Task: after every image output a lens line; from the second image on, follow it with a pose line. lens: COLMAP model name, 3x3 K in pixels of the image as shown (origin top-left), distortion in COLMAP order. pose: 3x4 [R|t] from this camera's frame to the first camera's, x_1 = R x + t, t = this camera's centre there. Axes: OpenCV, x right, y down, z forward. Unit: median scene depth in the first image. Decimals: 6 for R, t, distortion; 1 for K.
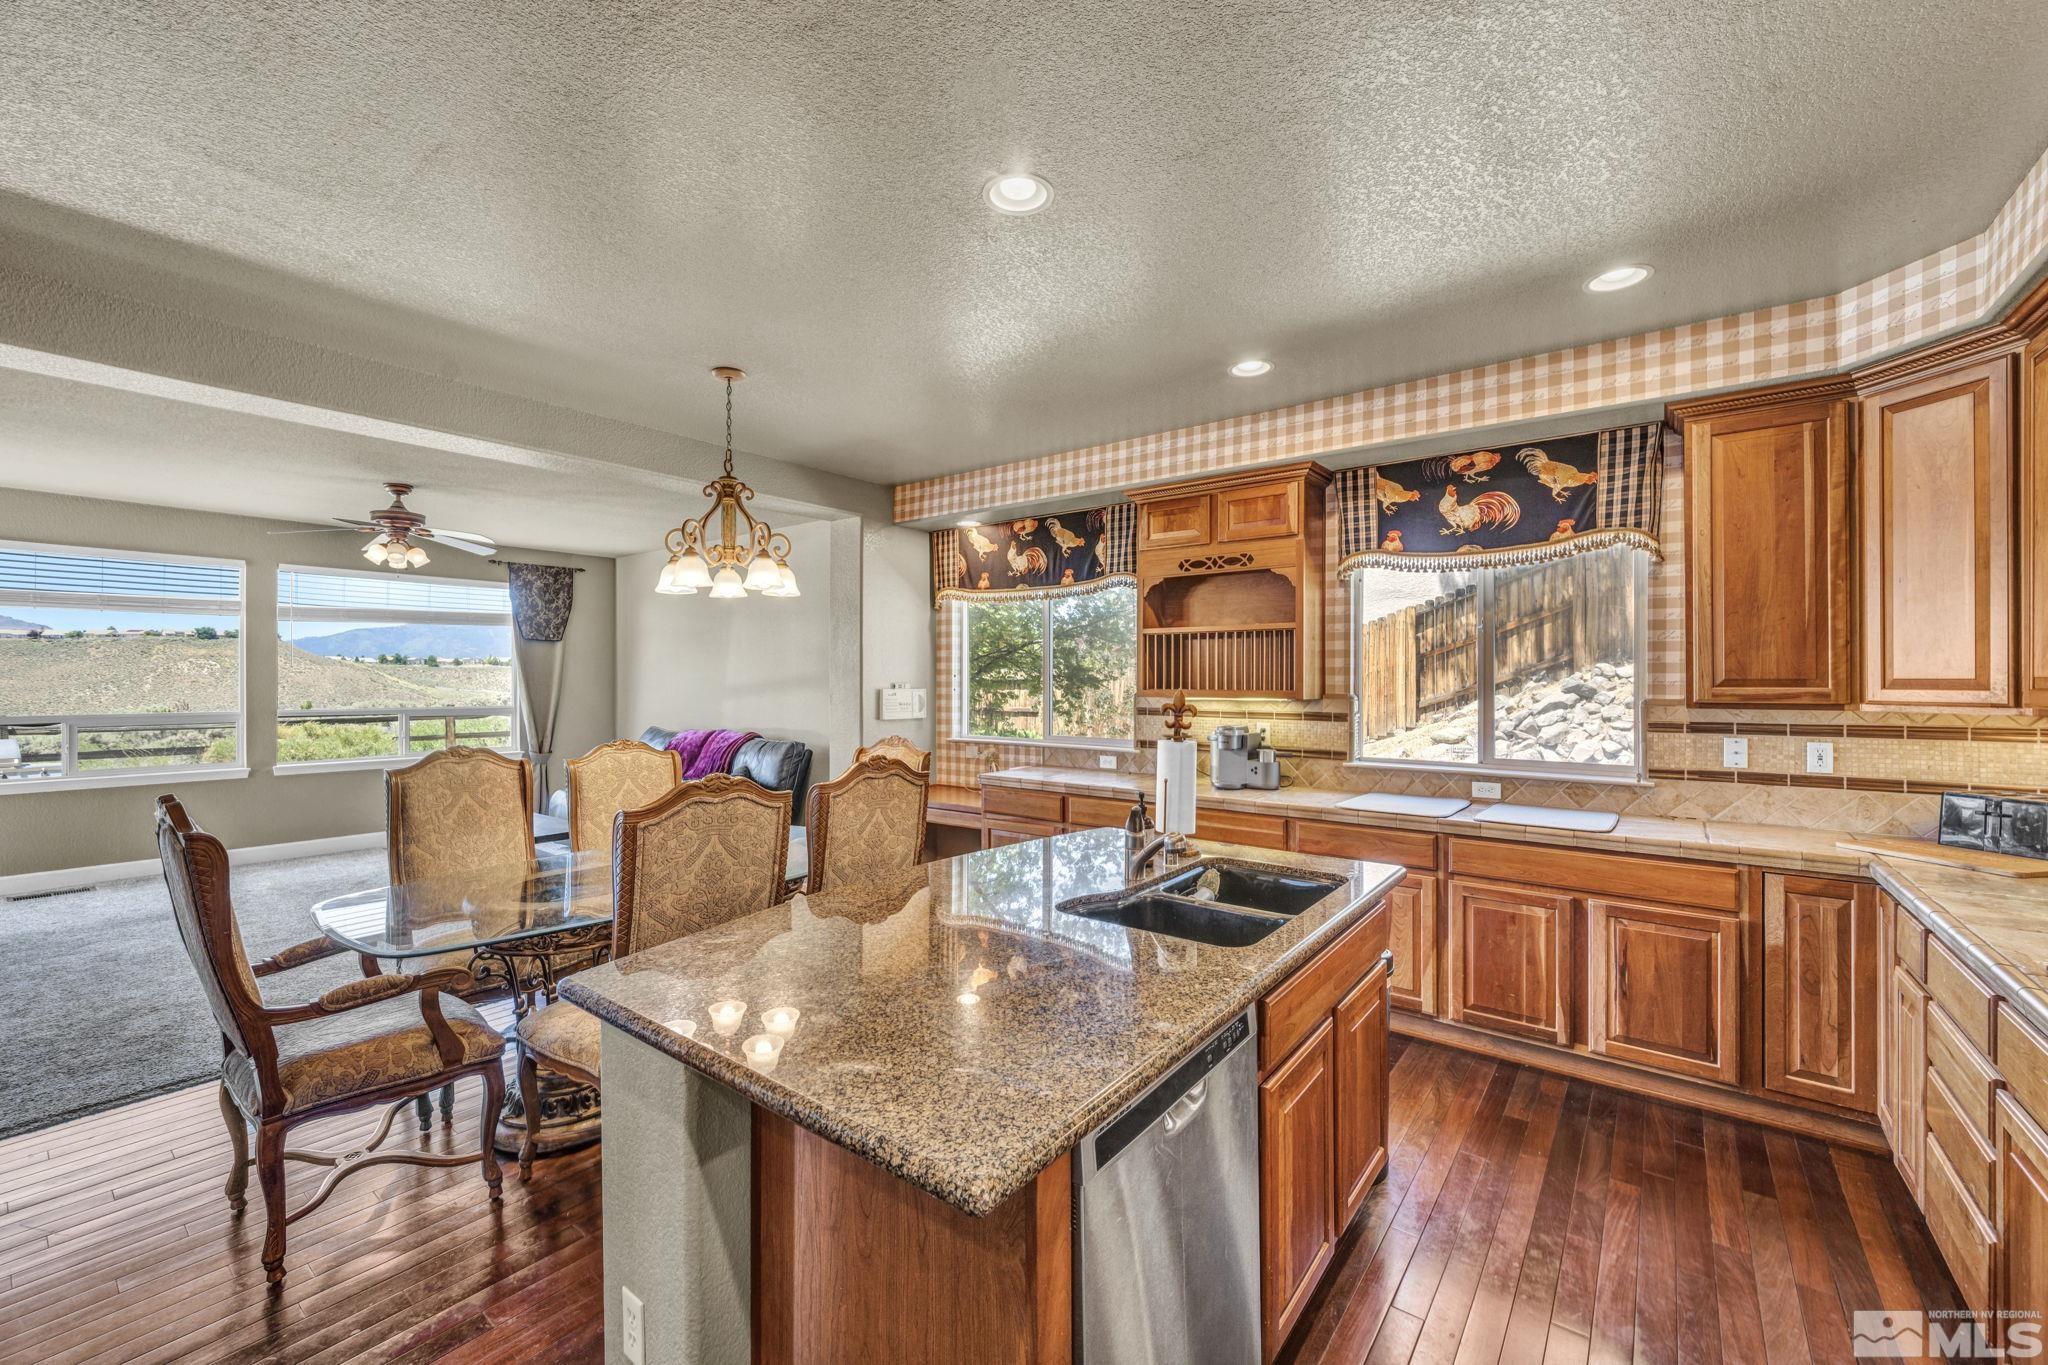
lens RADIAL K [[818.7, 0, 1015.1], [0, 818.7, 669.1], [0, 0, 1]] dist [-0.003949, 0.000230]
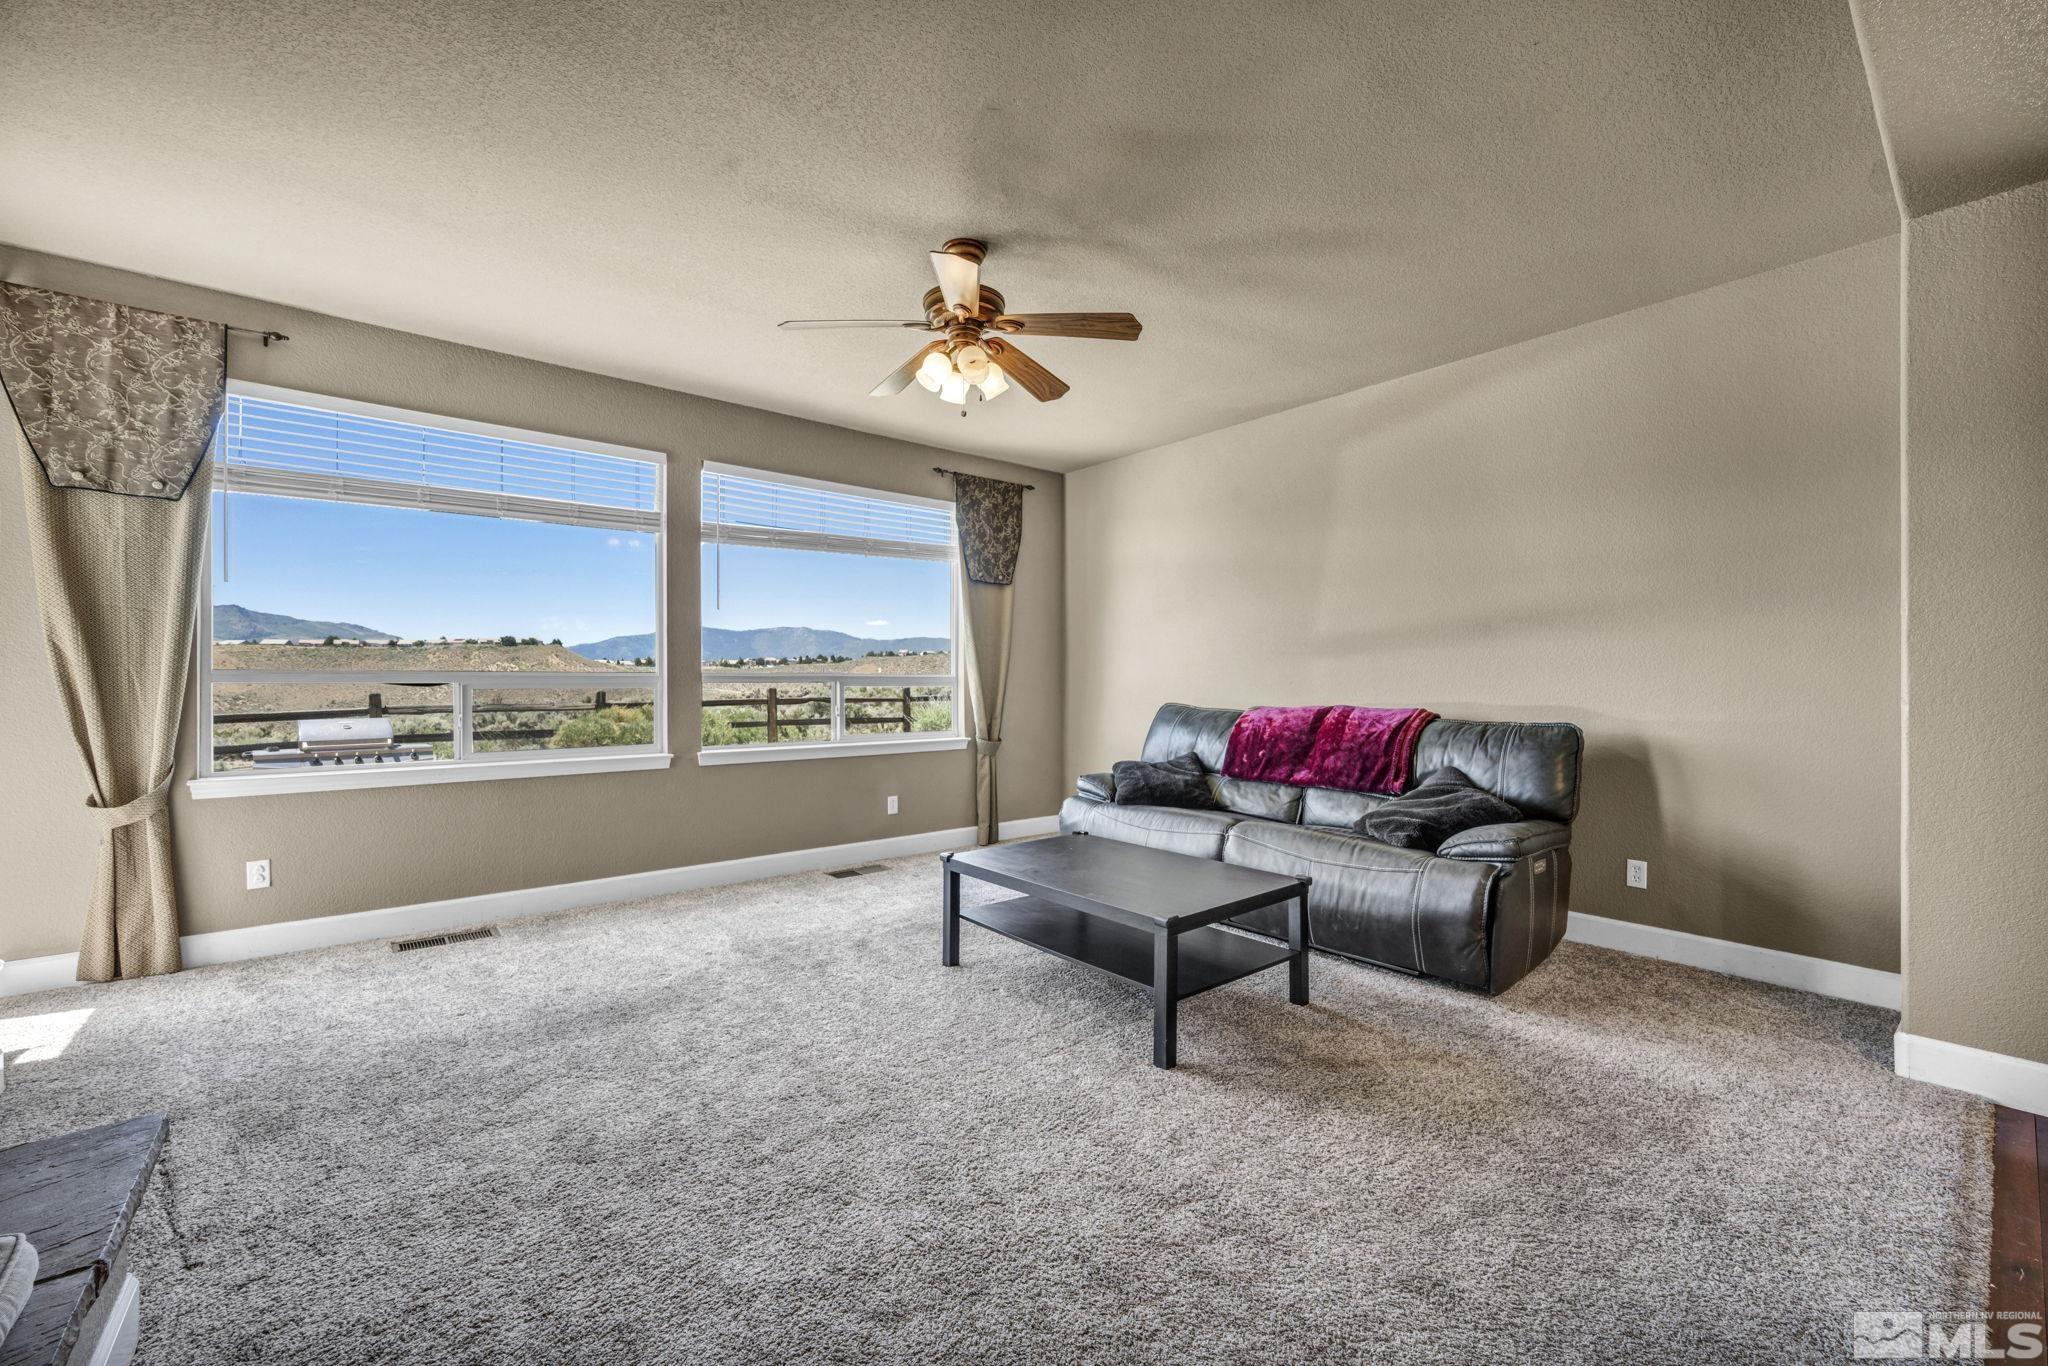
lens RADIAL K [[818.7, 0, 1021.4], [0, 818.7, 679.3], [0, 0, 1]] dist [-0.003949, 0.000230]
pose [[0.975408, -0.001175, -0.220403, -0.395055], [0.004128, 0.999908, 0.012938, 0.039418], [0.220368, -0.013530, 0.975323, 0.308622]]
